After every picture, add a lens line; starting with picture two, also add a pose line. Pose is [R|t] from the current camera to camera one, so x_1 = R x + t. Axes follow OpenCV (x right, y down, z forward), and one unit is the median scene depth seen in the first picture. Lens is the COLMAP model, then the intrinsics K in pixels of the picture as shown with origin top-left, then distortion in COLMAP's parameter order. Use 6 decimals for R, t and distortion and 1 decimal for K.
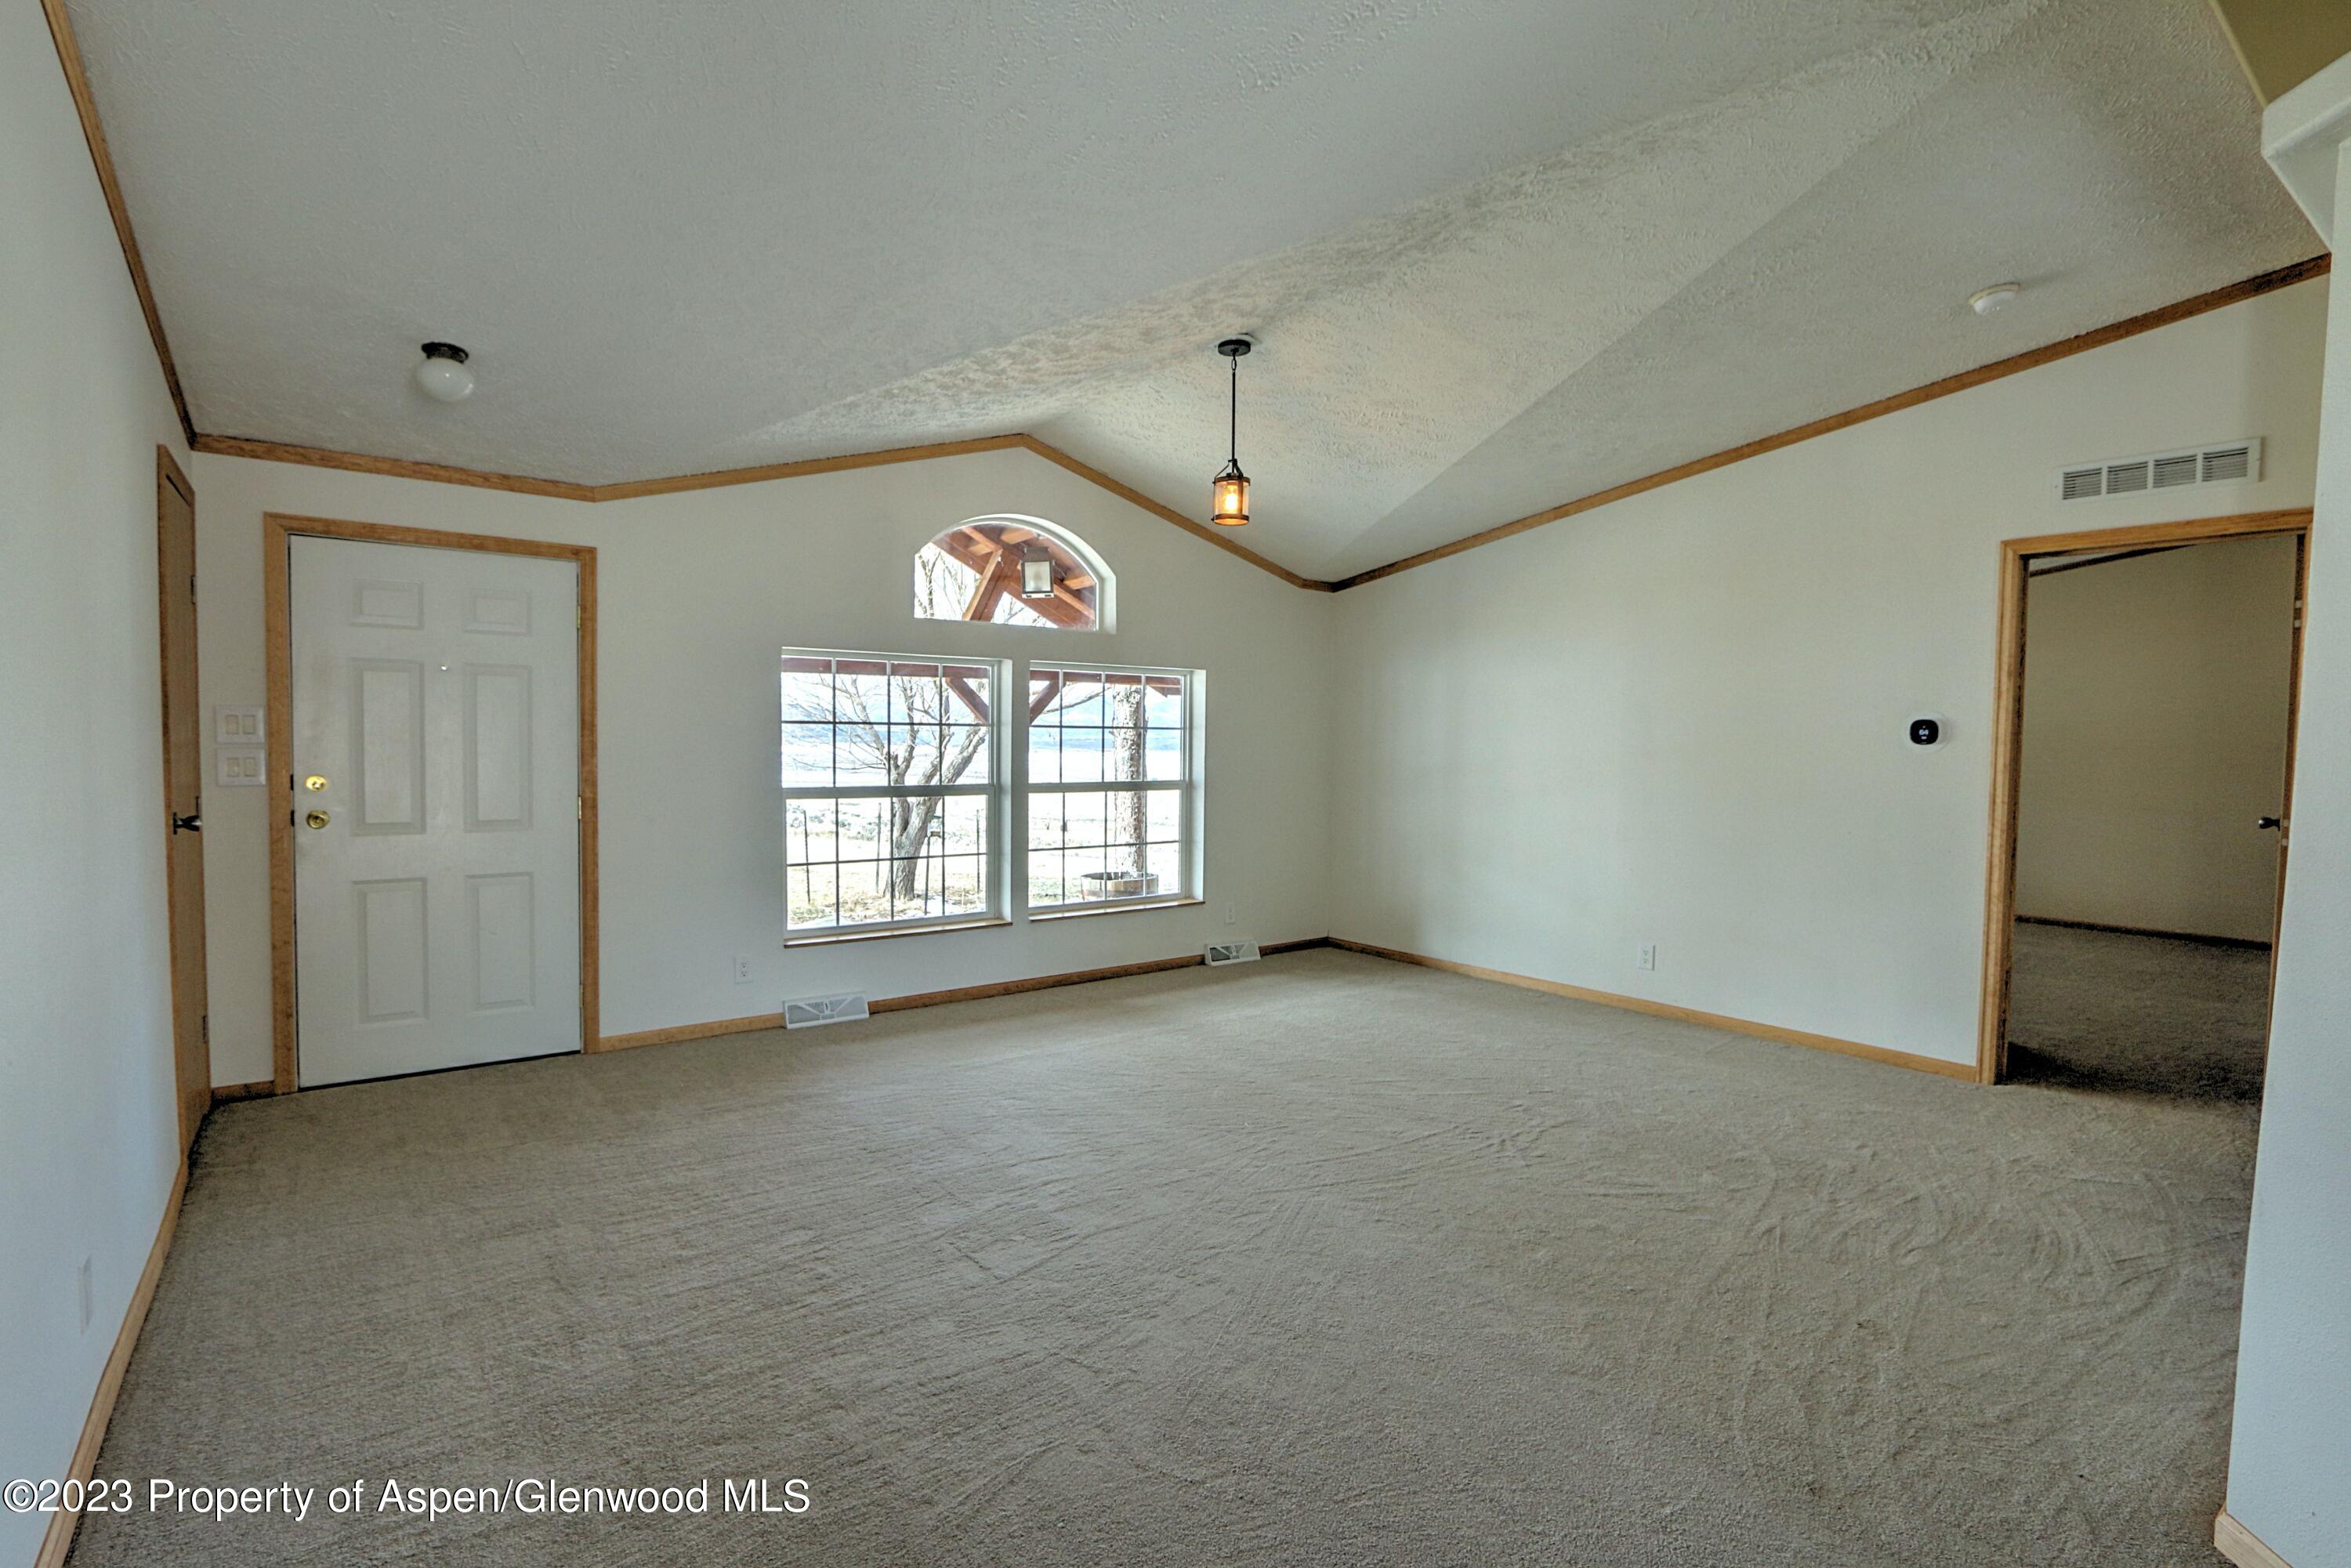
lens RADIAL K [[1100.7, 0, 1162.4], [0, 1100.7, 779.5], [0, 0, 1]] dist [-0.020154, 0.005620]
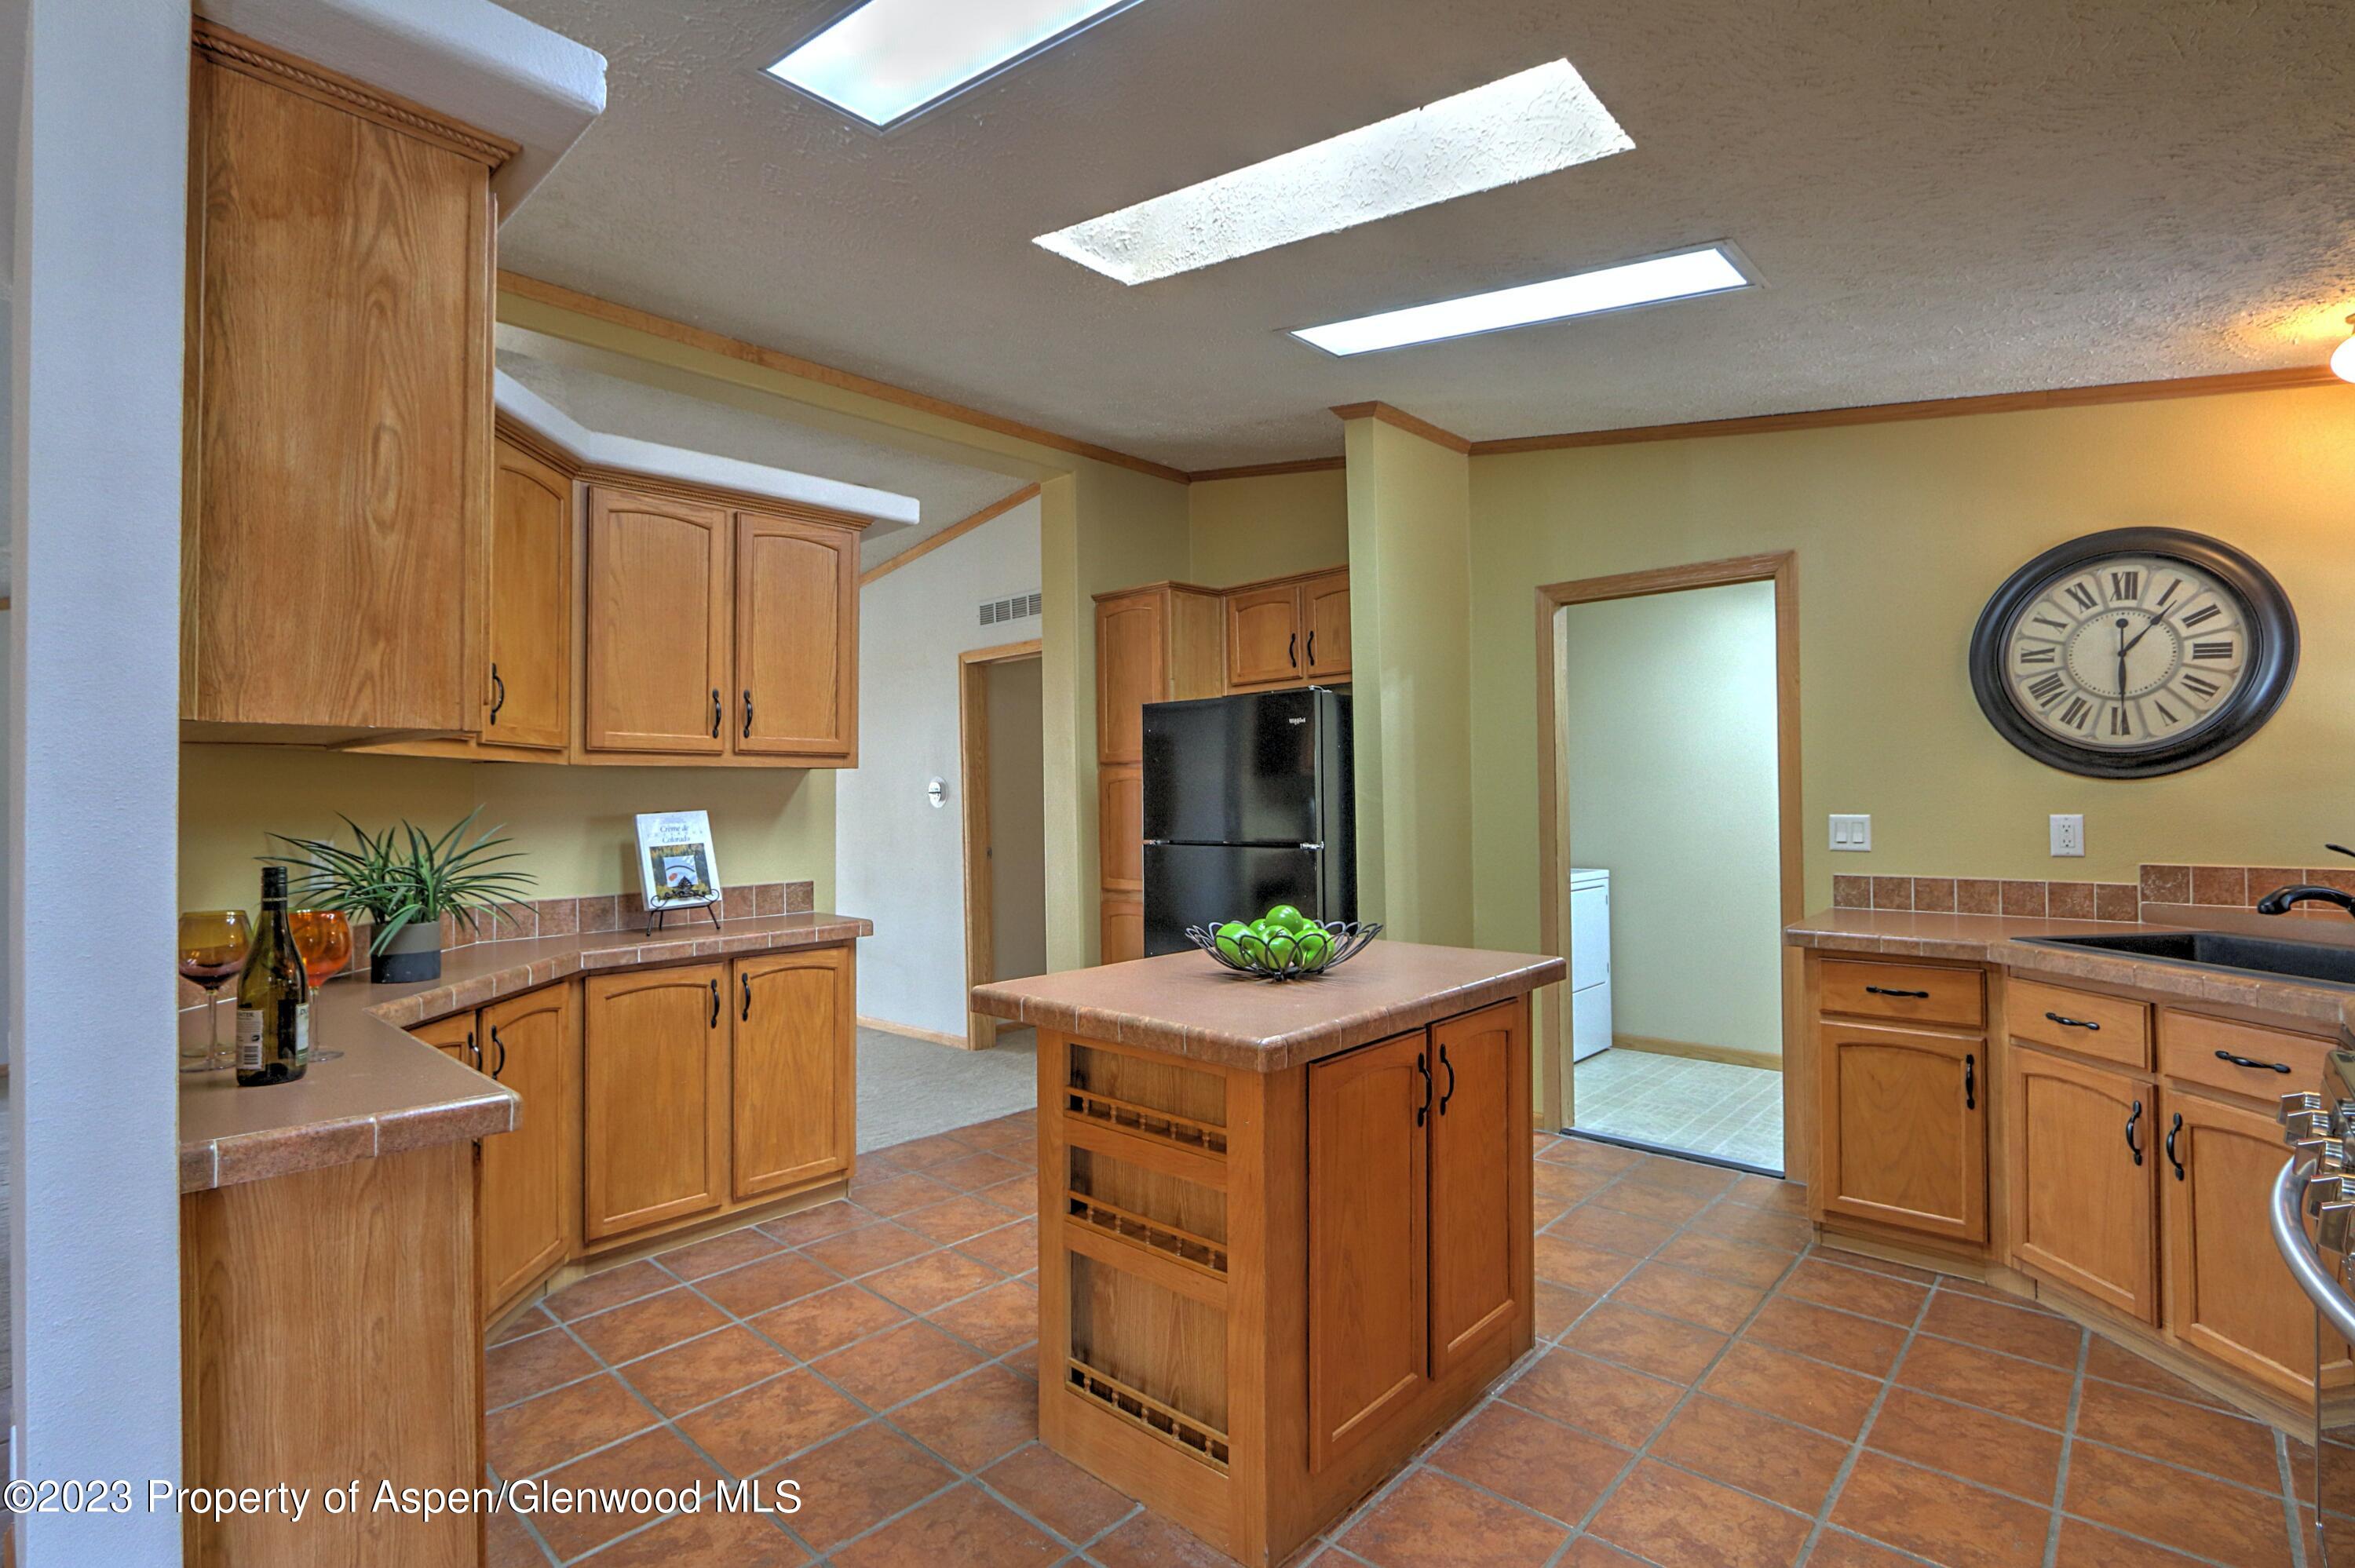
lens RADIAL K [[1102.5, 0, 1173.5], [0, 1102.5, 785.7], [0, 0, 1]] dist [-0.020154, 0.005620]
pose [[0.983880, -0.028903, 0.176481, 0.536505], [0.038891, 0.997815, -0.053403, 0.024529], [-0.174552, 0.059406, 0.982854, -0.290635]]
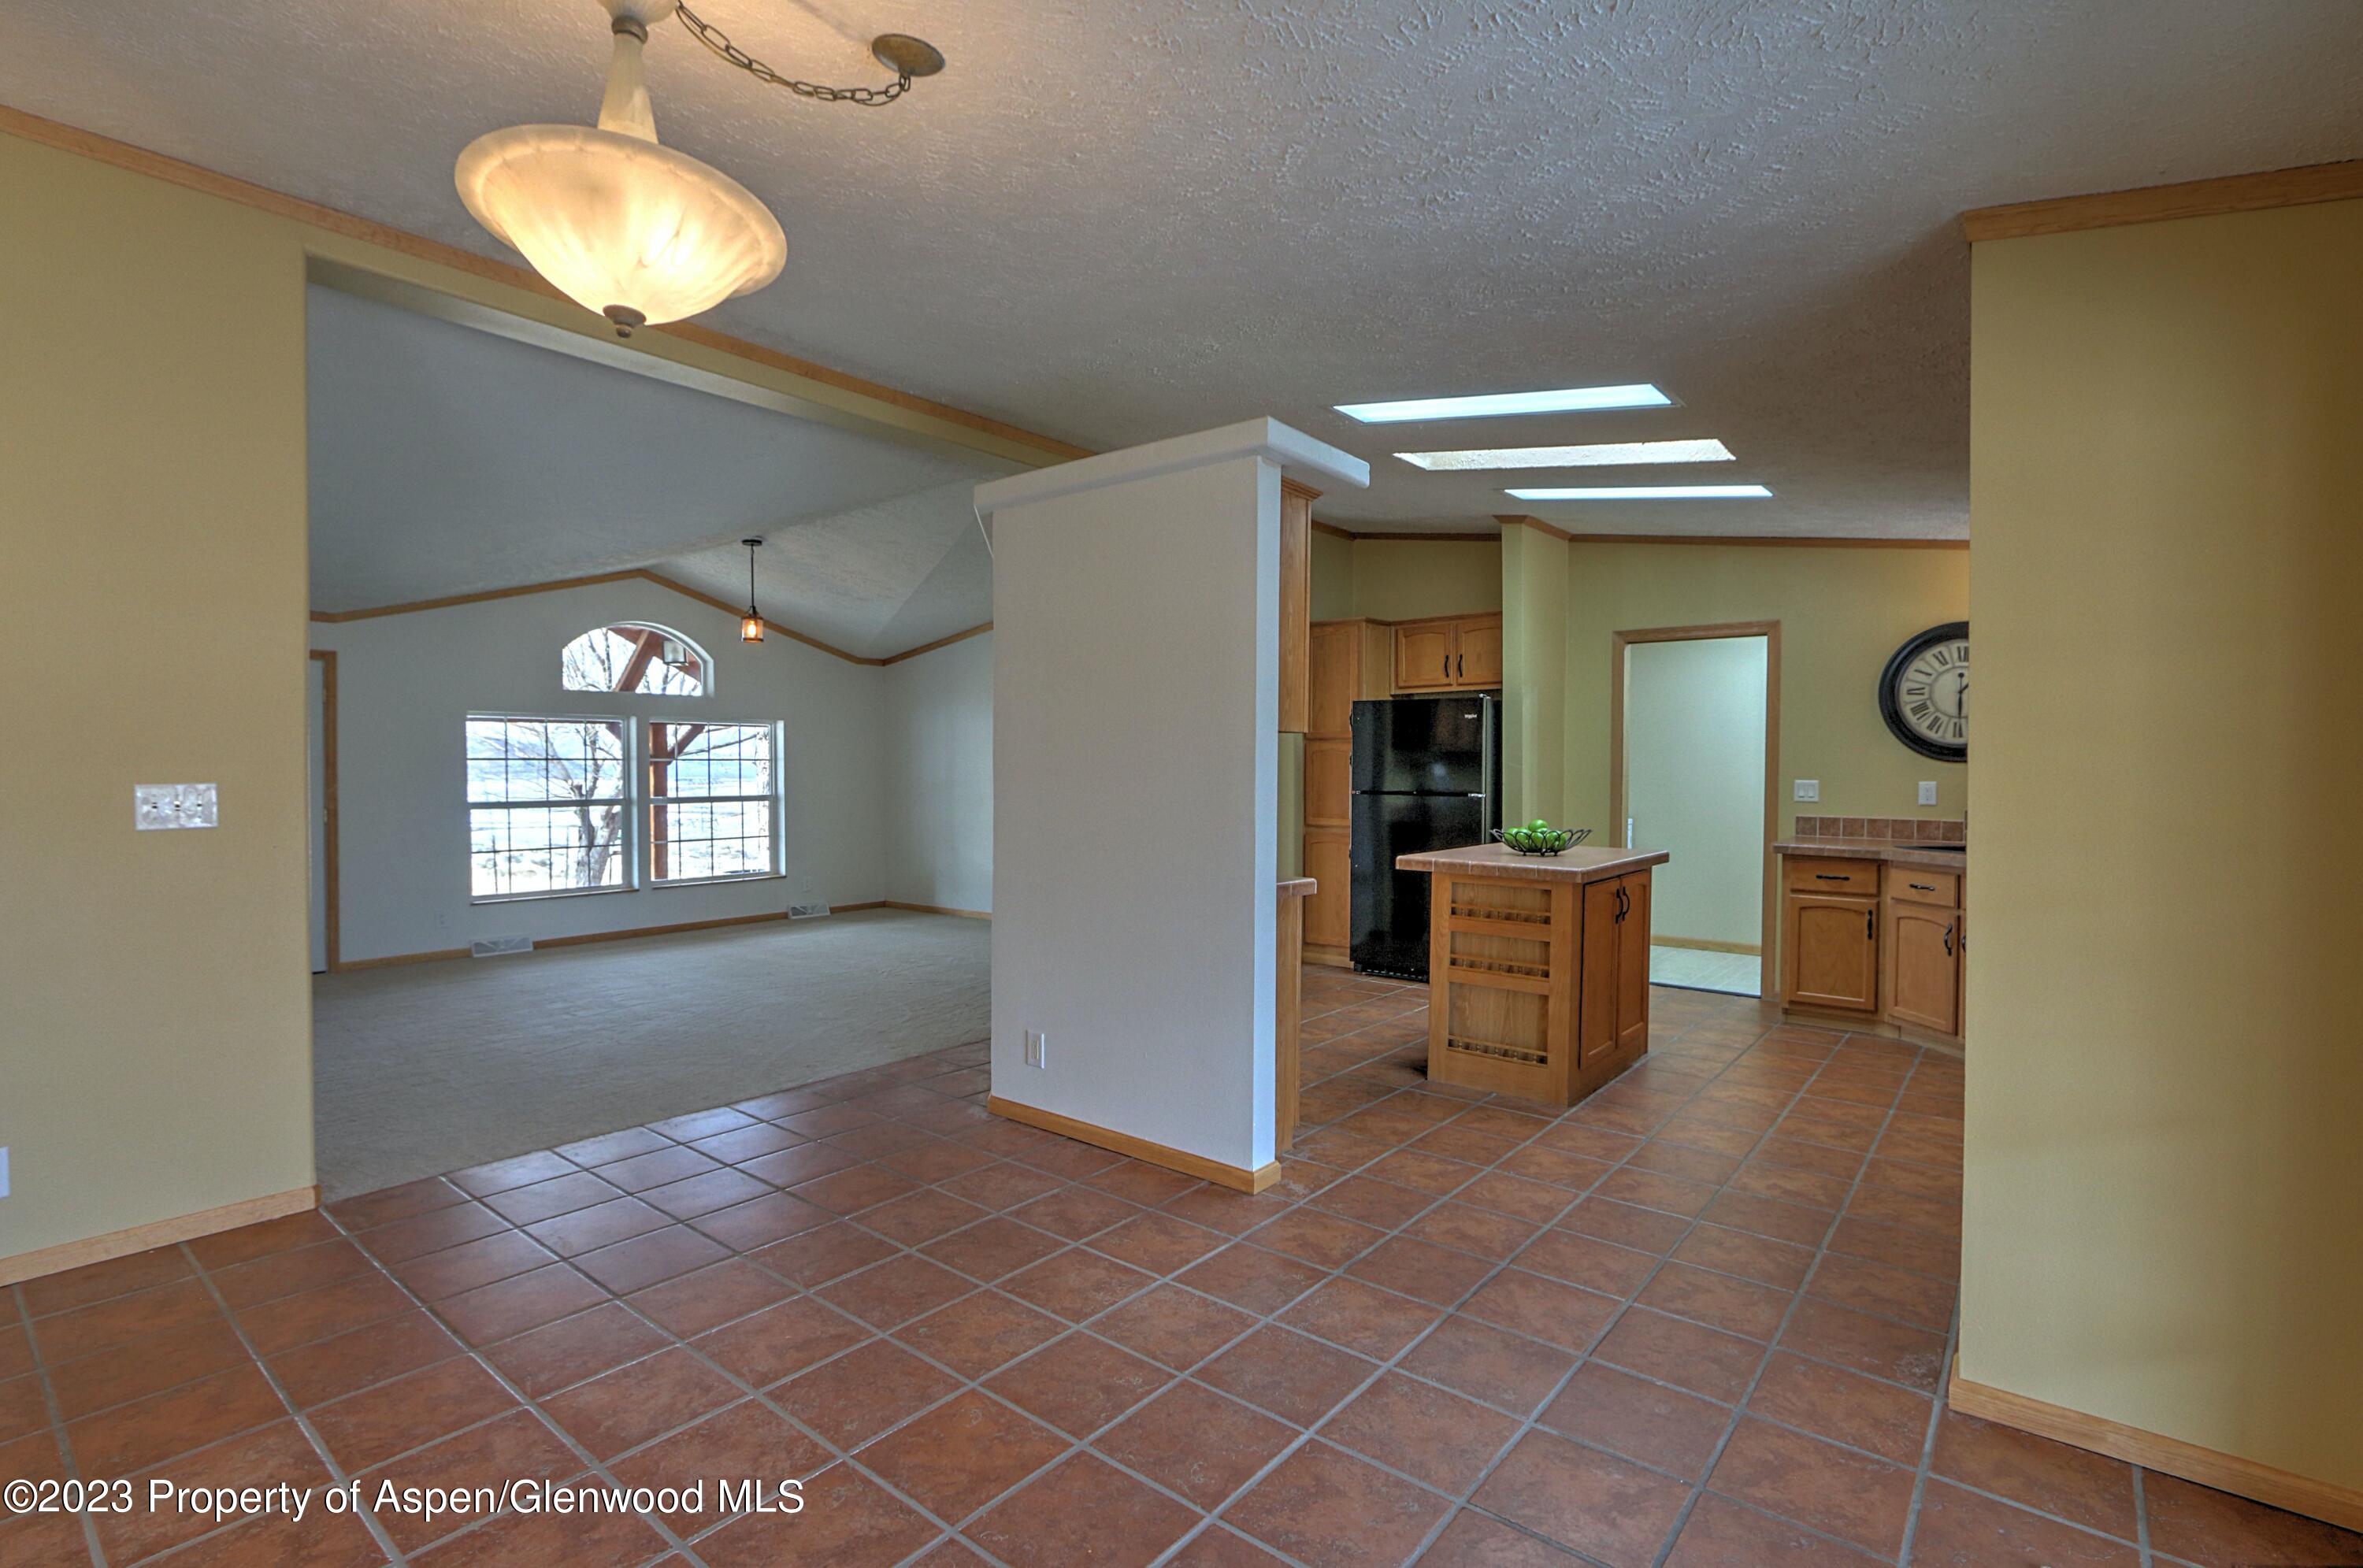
lens RADIAL K [[1106.3, 0, 1178.1], [0, 1106.3, 788.5], [0, 0, 1]] dist [-0.020154, 0.005620]
pose [[0.971288, -0.020030, 0.237061, 0.211682], [0.024829, 0.999542, -0.017279, 0.033203], [-0.236606, 0.022669, 0.971341, -0.603884]]
